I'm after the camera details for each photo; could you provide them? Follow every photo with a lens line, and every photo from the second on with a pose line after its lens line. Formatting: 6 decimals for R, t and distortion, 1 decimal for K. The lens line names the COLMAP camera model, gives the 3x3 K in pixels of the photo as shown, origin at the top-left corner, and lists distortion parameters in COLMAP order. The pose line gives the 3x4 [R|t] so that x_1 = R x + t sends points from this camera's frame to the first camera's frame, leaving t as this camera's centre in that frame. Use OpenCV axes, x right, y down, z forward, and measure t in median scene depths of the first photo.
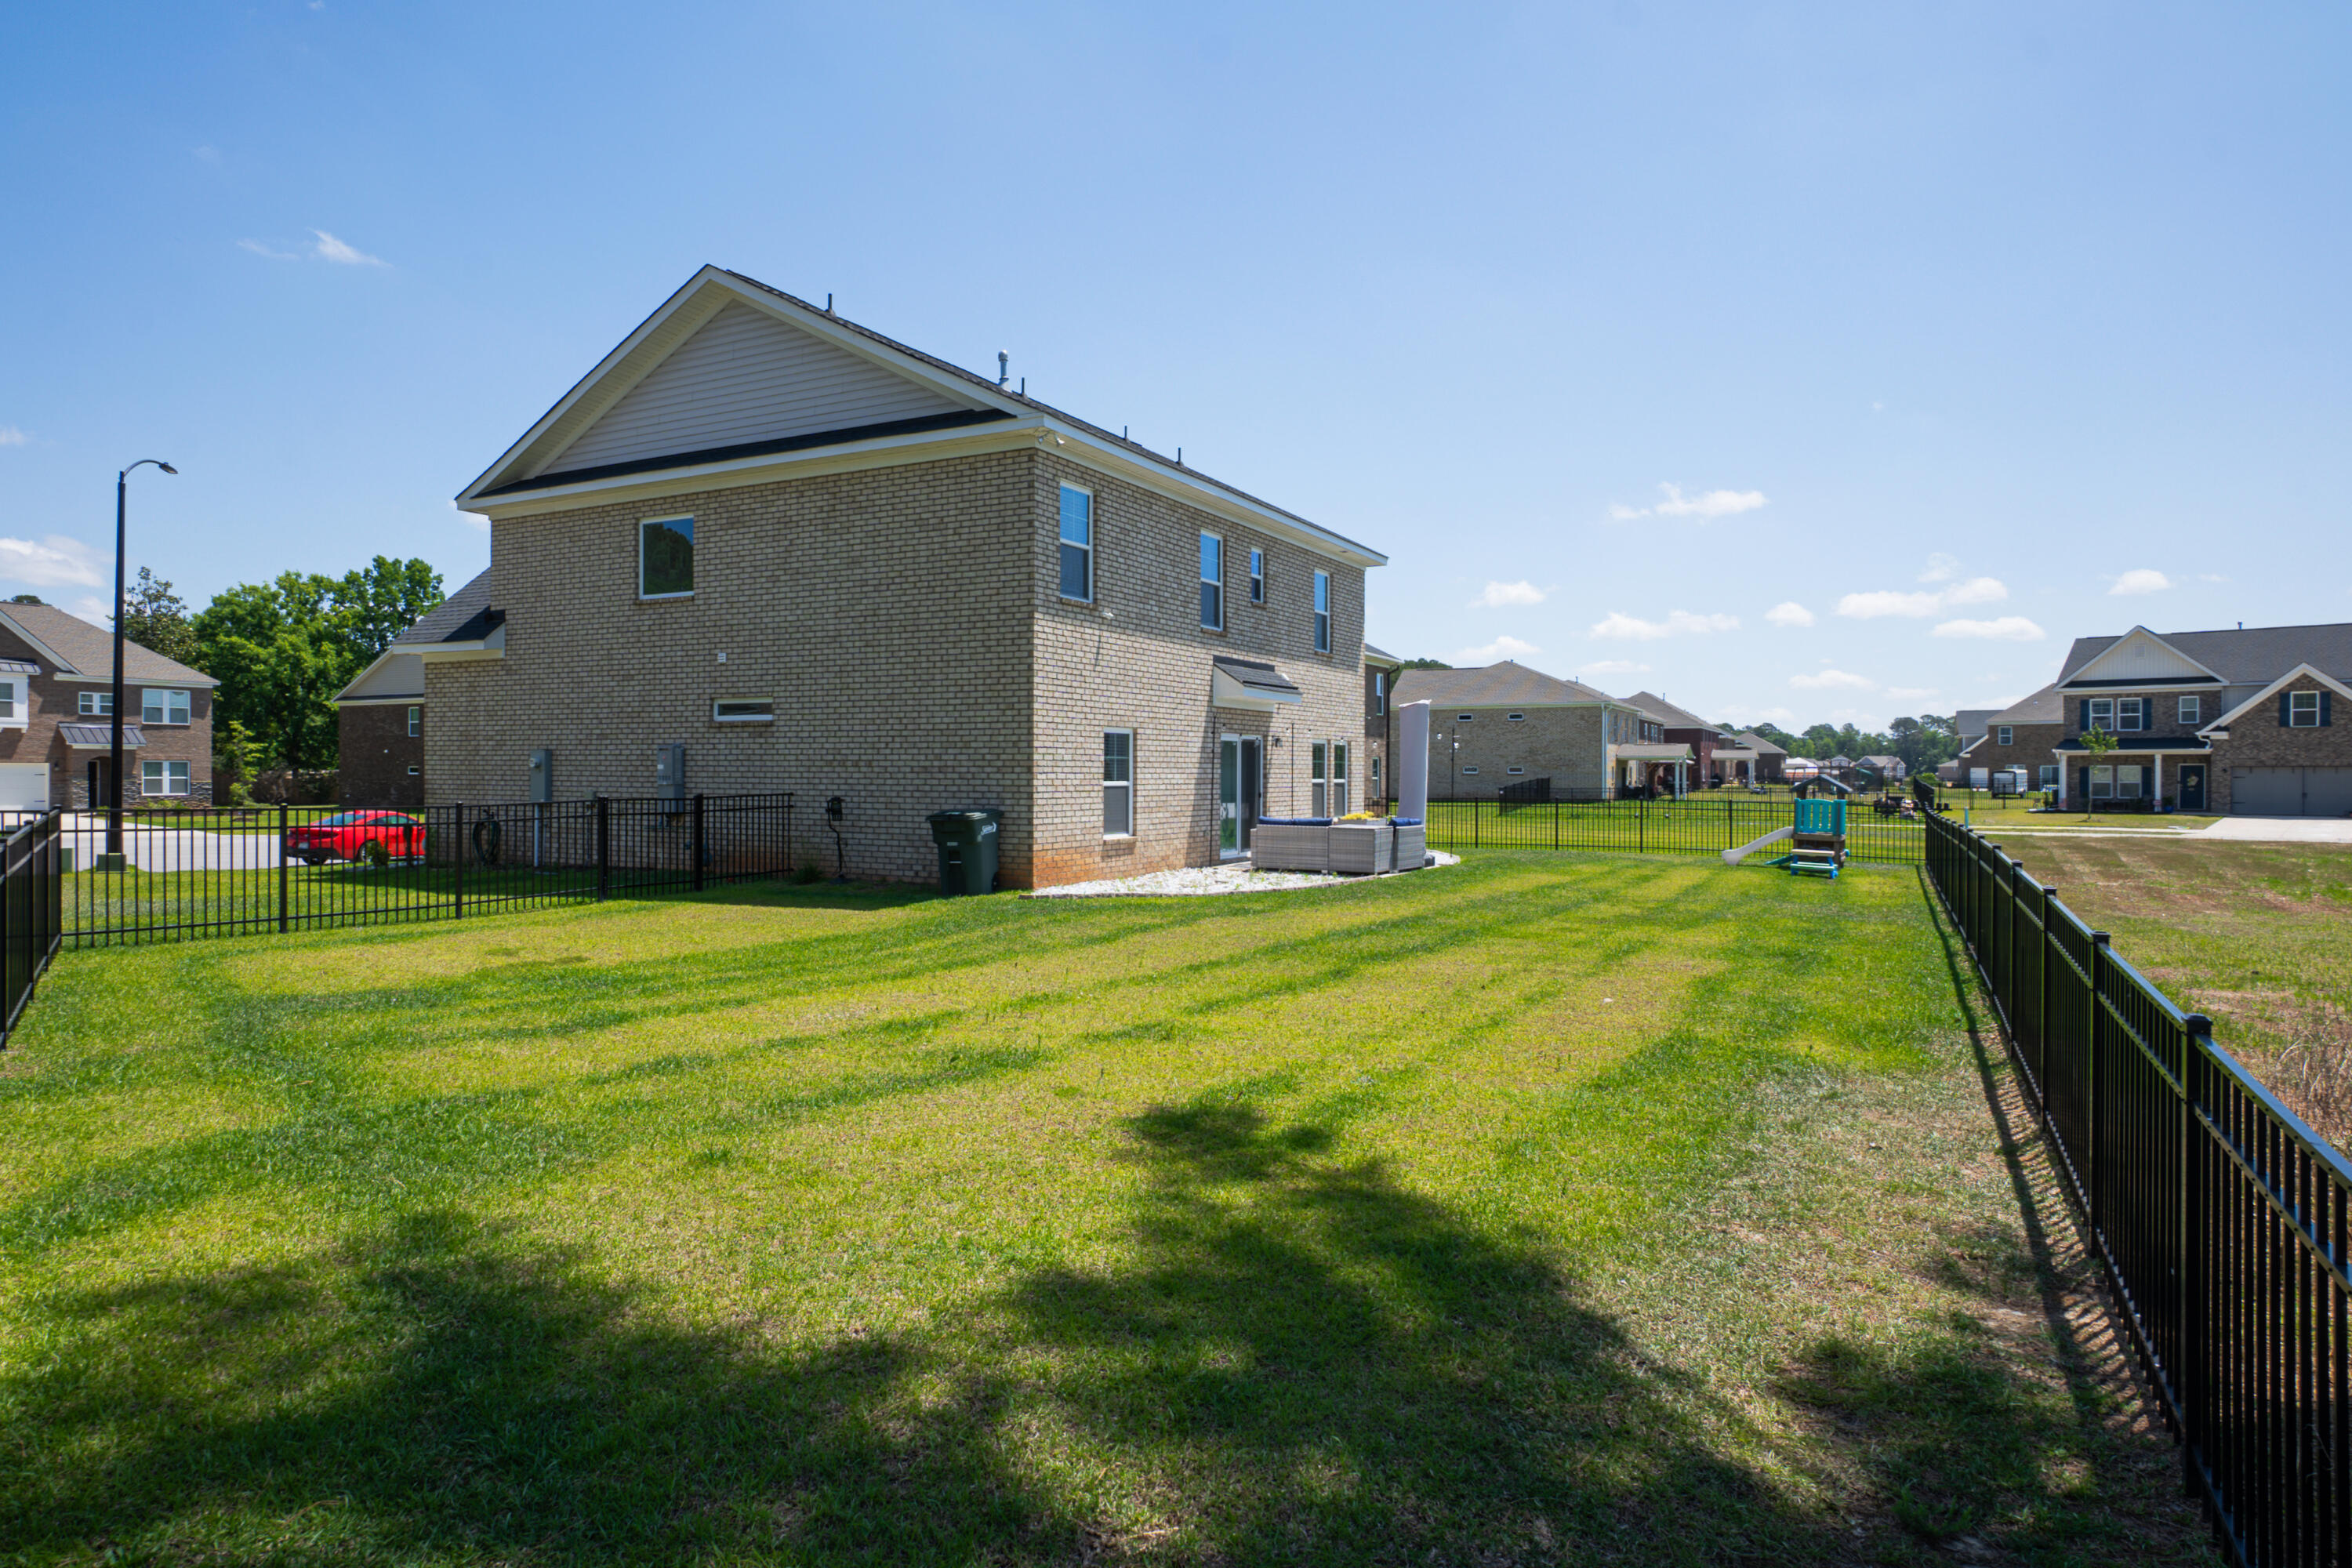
lens RADIAL K [[1351.1, 0, 1182.1], [0, 1351.1, 788.7], [0, 0, 1]] dist [-0.009011, 0.008145]
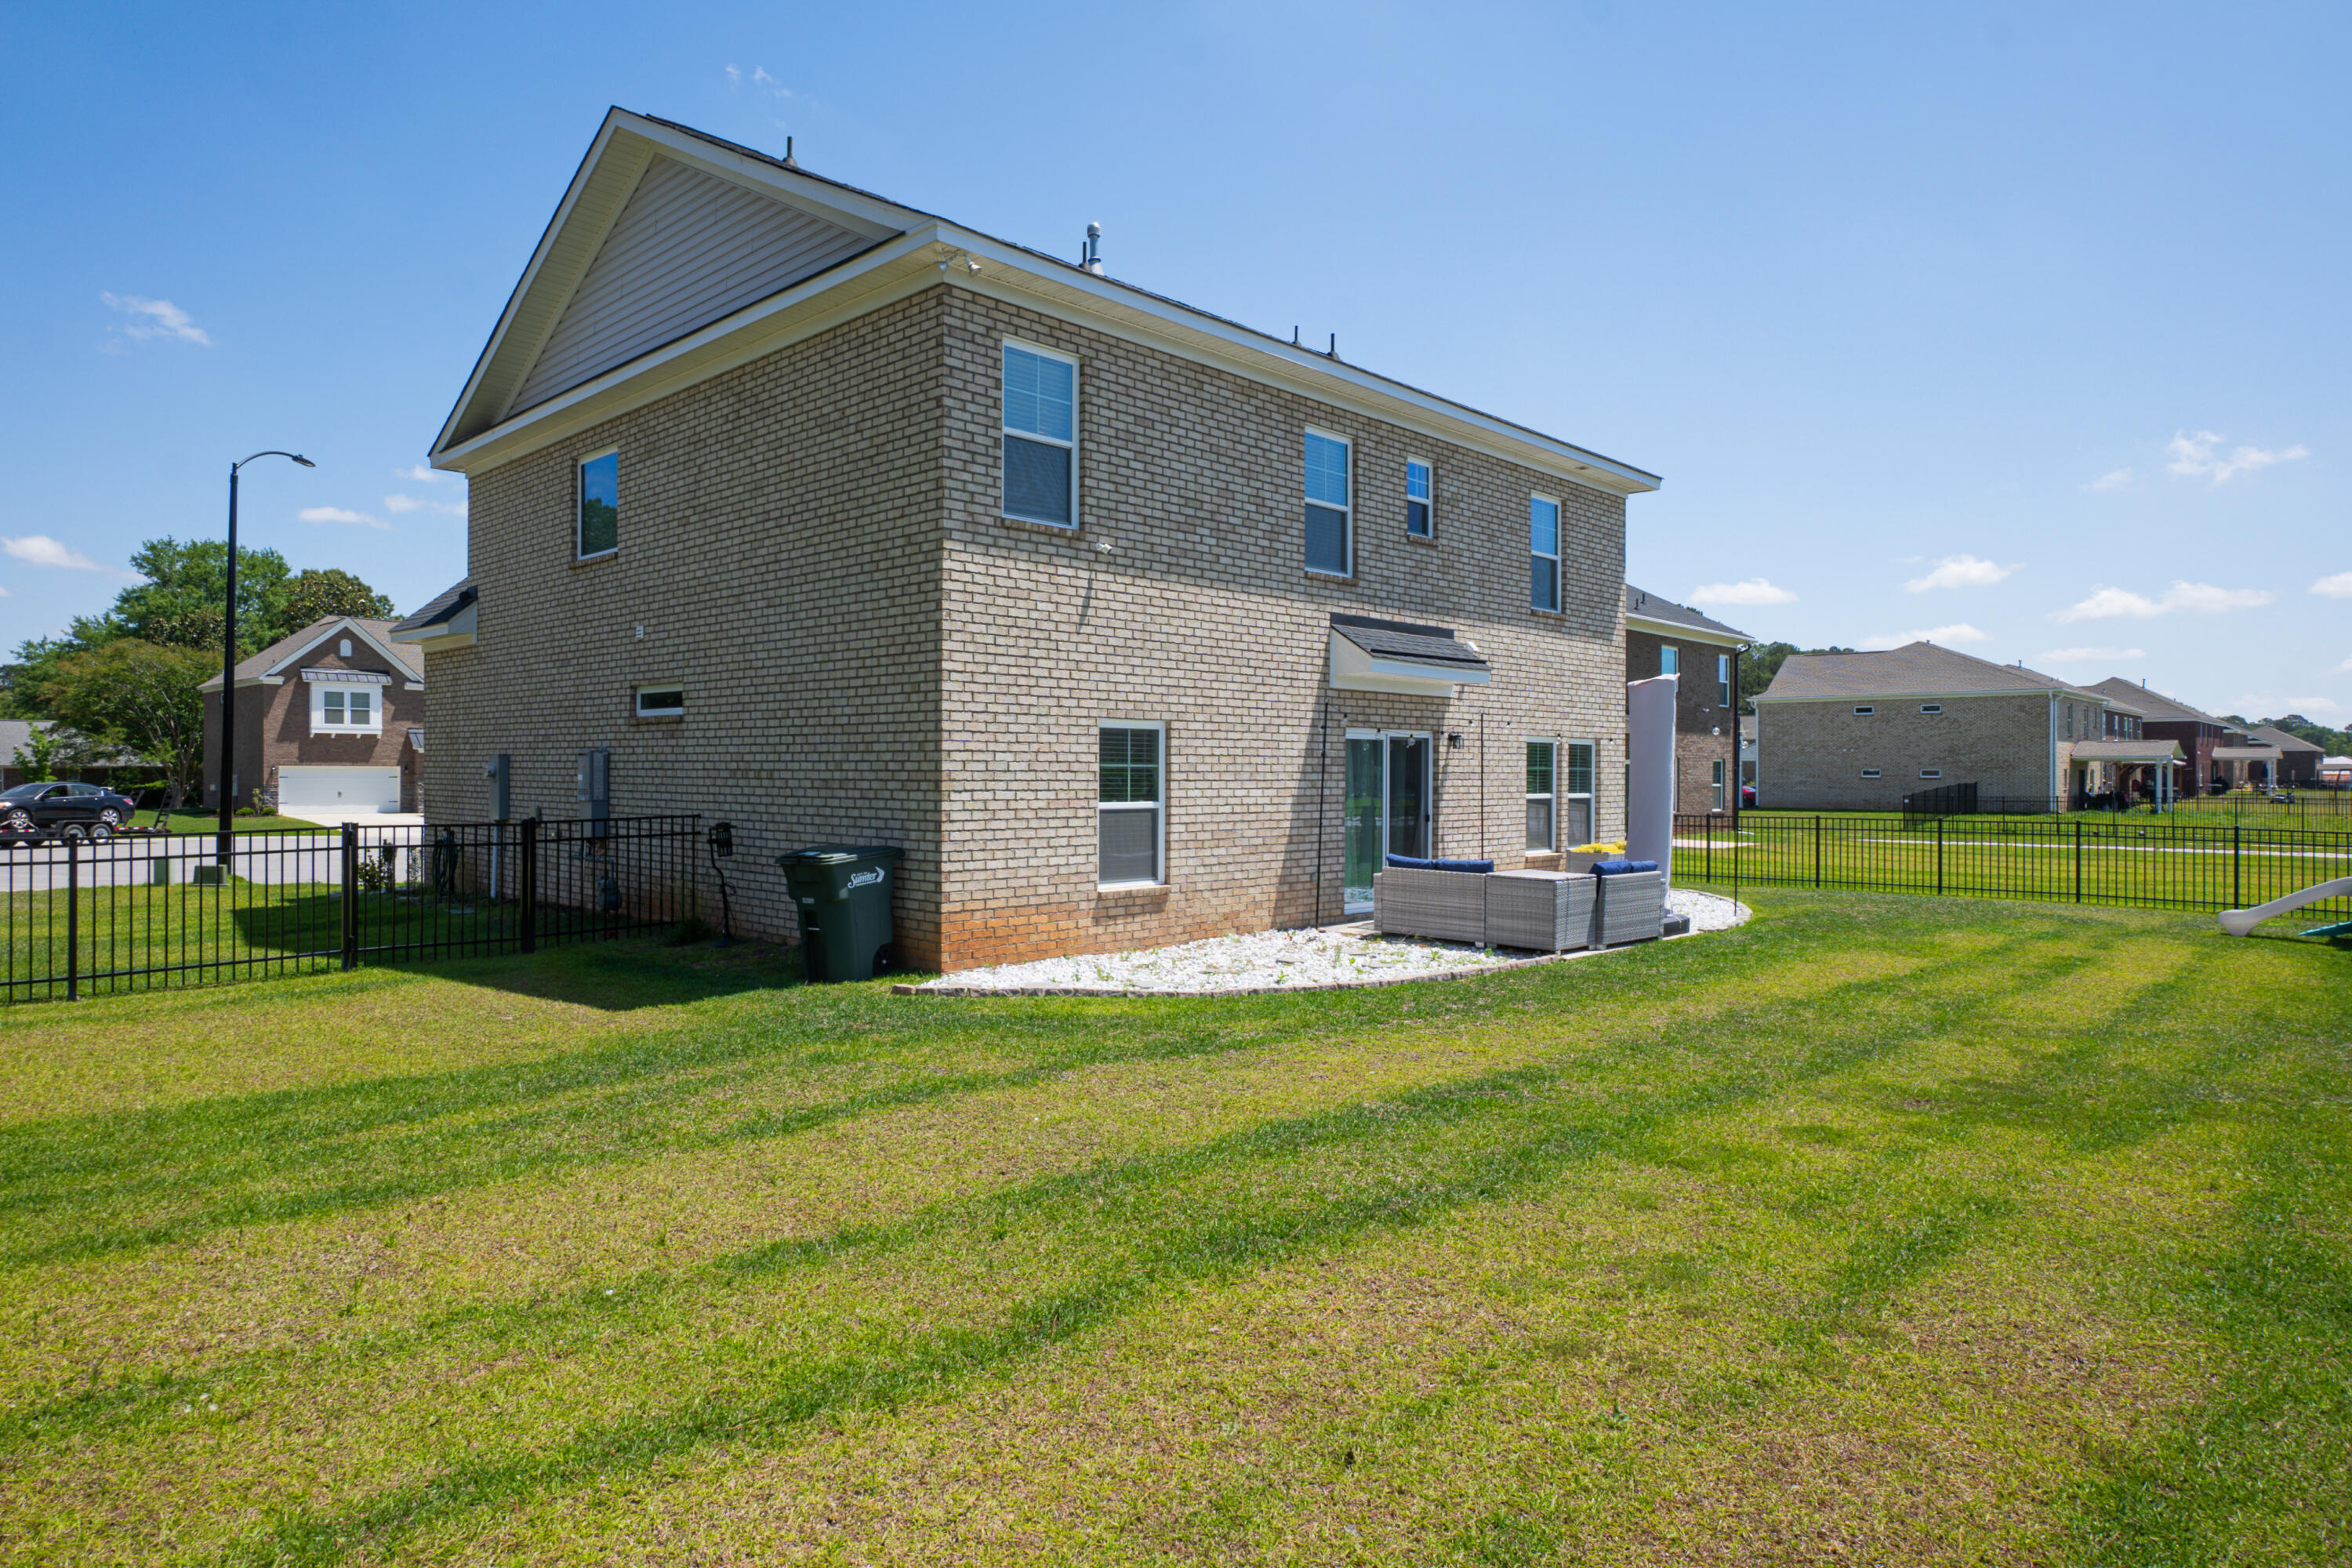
lens RADIAL K [[1351.1, 0, 1172.0], [0, 1351.1, 777.5], [0, 0, 1]] dist [-0.009011, 0.008145]
pose [[0.959723, 0.002133, -0.280938, 0.139510], [-0.004496, 0.999960, -0.007769, -0.010968], [0.280910, 0.008720, 0.959694, 0.334863]]
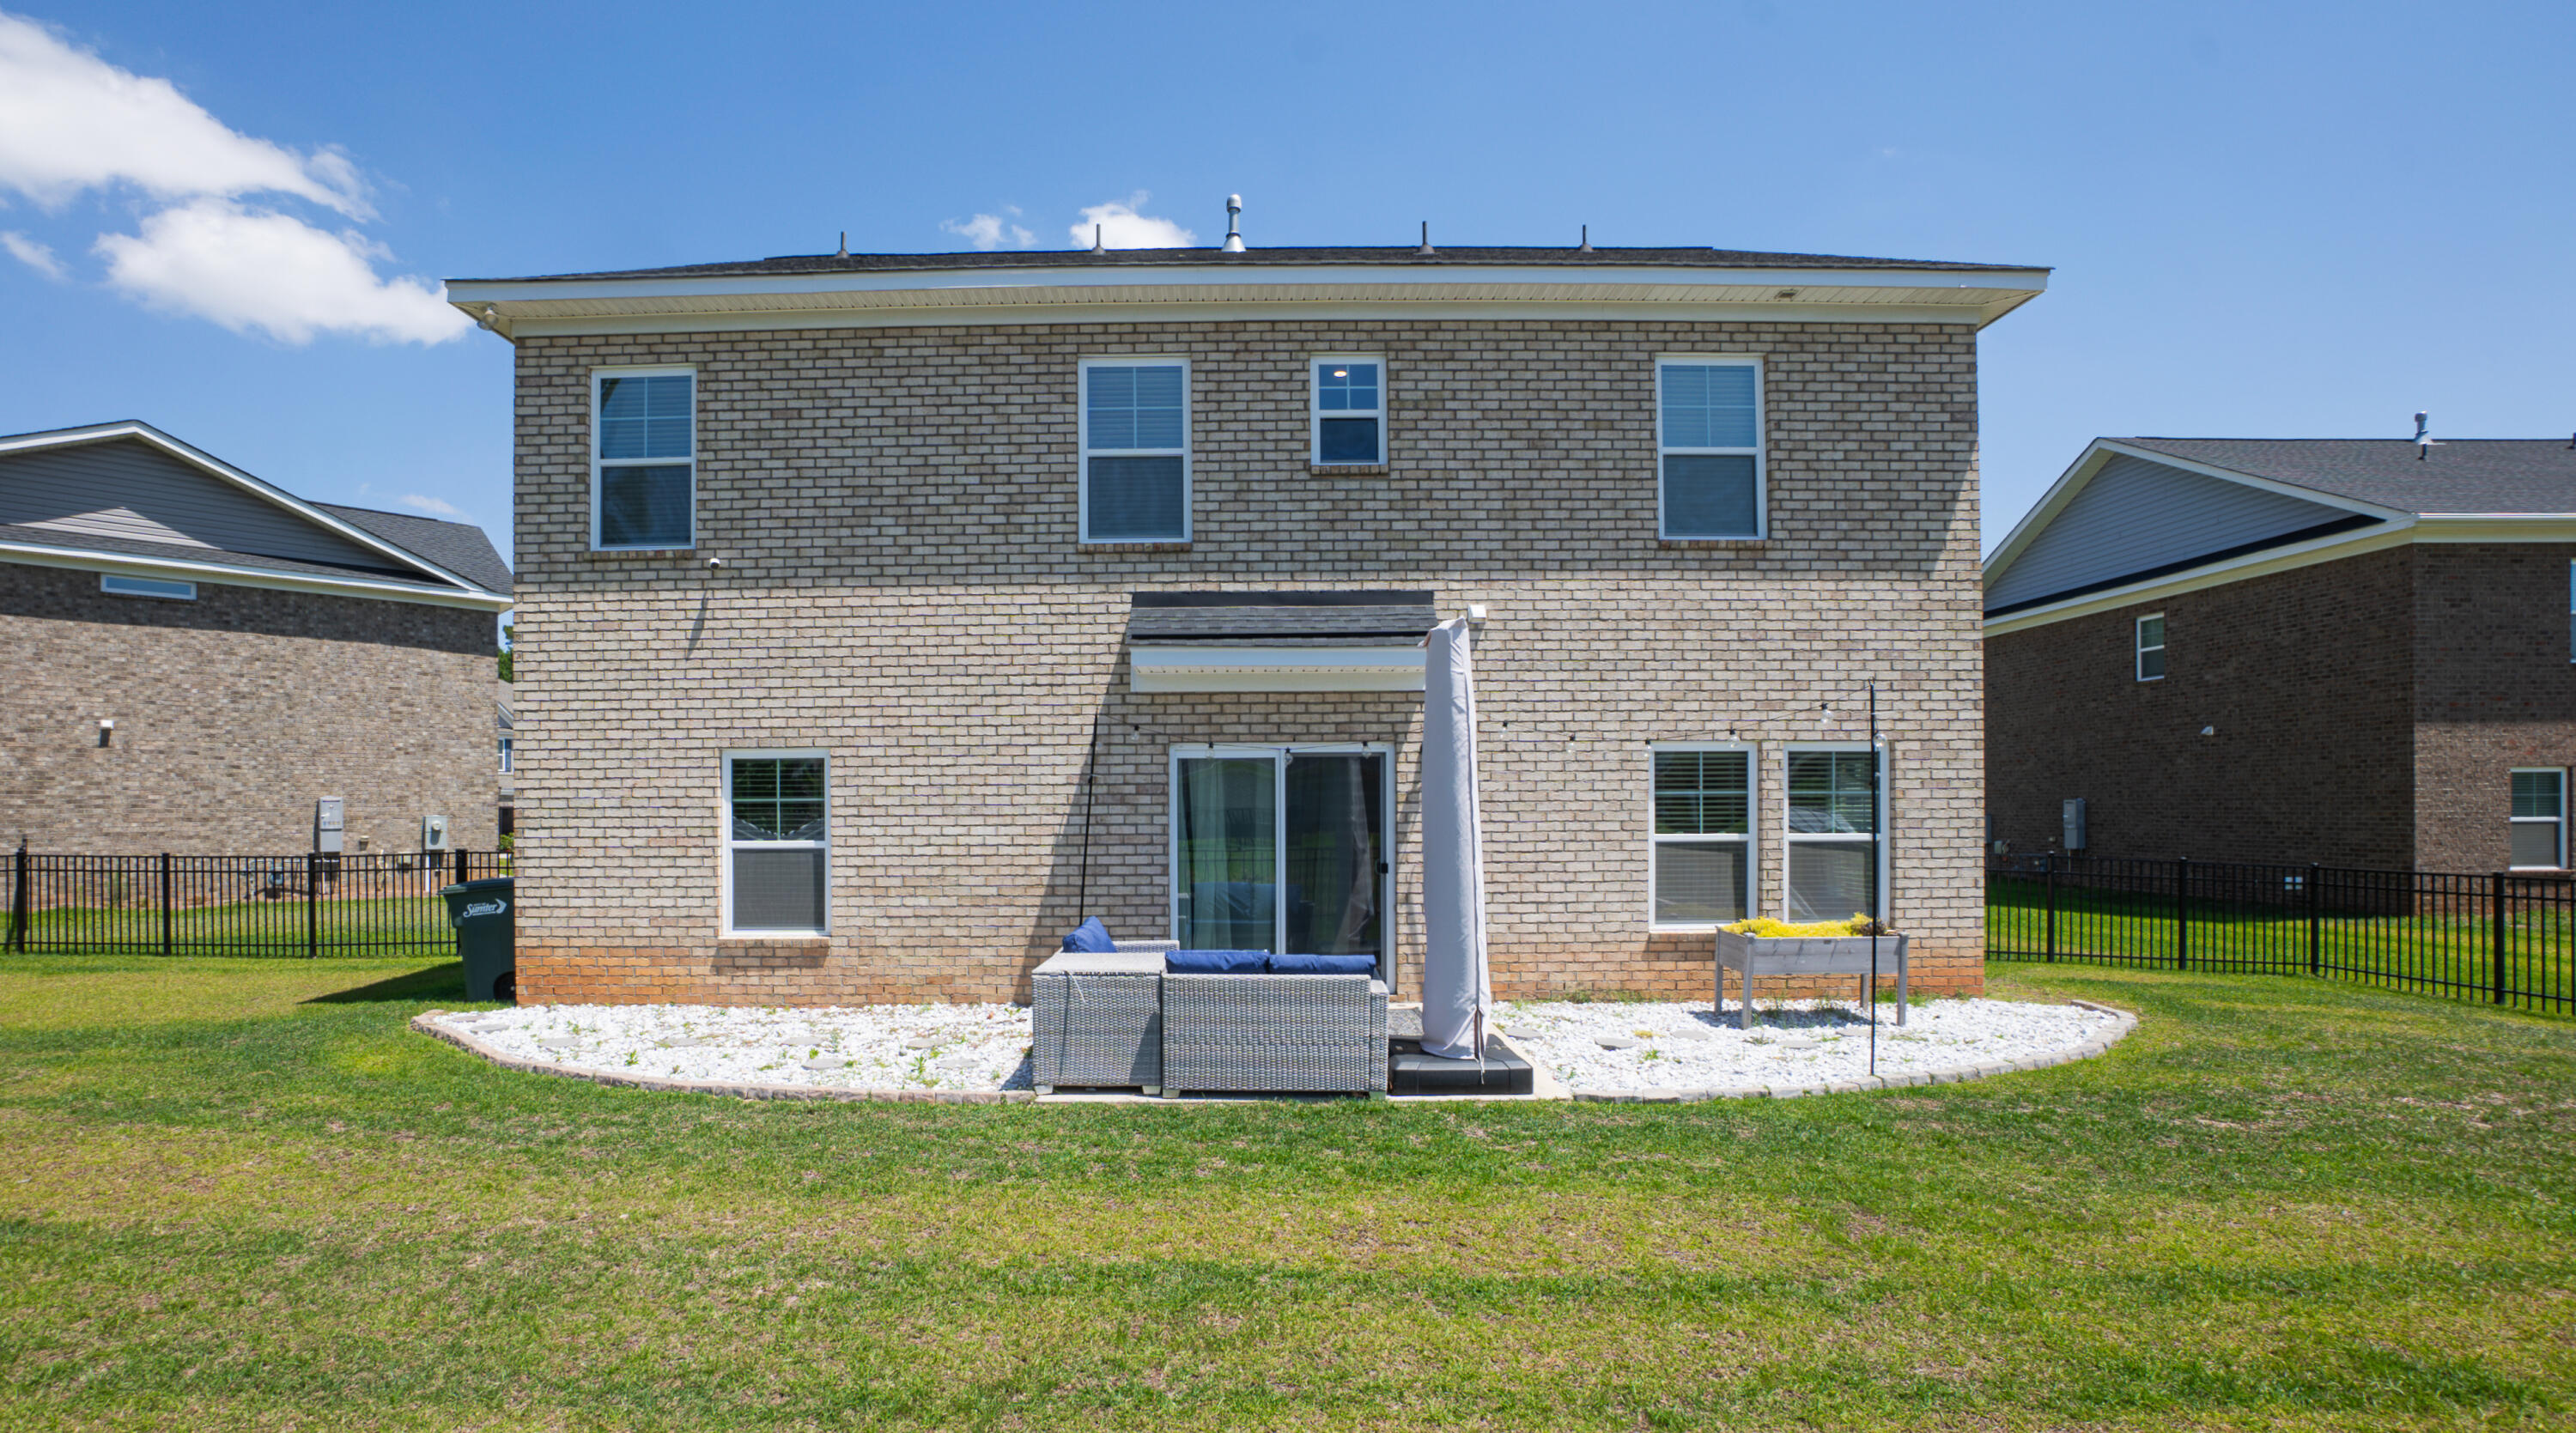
lens RADIAL K [[1163.6, 0, 1247.8], [0, 1163.6, 818.0], [0, 0, 1]] dist [-0.043902, -0.000246]
pose [[0.464624, -0.002298, -0.885505, 0.439801], [-0.002505, 0.999989, -0.003910, -0.012389], [0.885505, 0.004035, 0.464613, 0.847804]]
